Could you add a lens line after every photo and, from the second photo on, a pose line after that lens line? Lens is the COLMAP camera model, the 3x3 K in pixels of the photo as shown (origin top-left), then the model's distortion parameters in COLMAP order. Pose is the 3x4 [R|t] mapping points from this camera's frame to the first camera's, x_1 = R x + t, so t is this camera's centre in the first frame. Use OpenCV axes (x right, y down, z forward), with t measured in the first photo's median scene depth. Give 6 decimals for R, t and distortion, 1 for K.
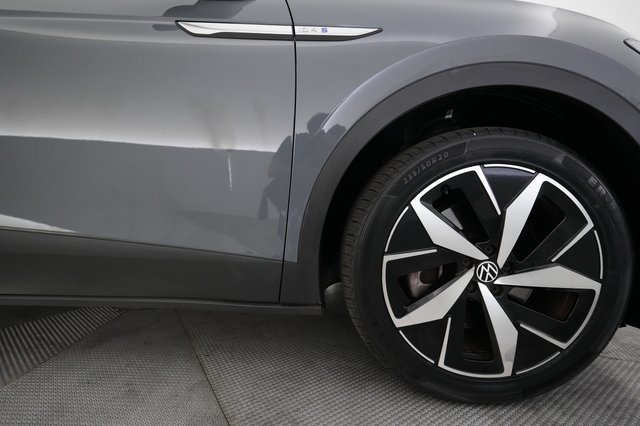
lens RADIAL K [[317.9, 0, 320.3], [0, 317.9, 212.7], [0, 0, 1]] dist [-0.015879, 0.001163]
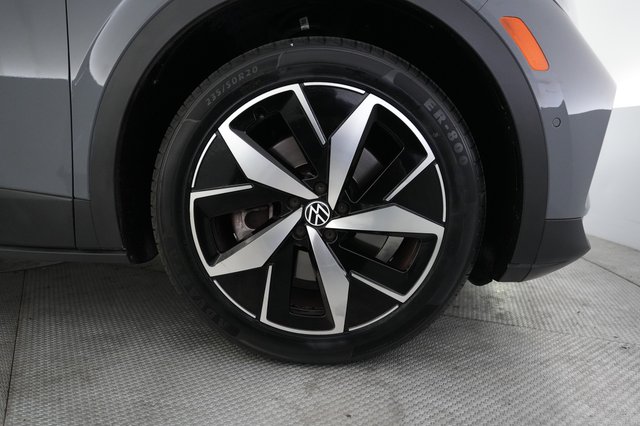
lens RADIAL K [[417.2, 0, 321.3], [0, 417.2, 212.8], [0, 0, 1]] dist [-0.011885, 0.000571]
pose [[0.999782, 0.008172, 0.019229, 0.528172], [-0.009935, 0.995577, 0.093427, 0.082111], [-0.018381, -0.093598, 0.995440, -0.117308]]
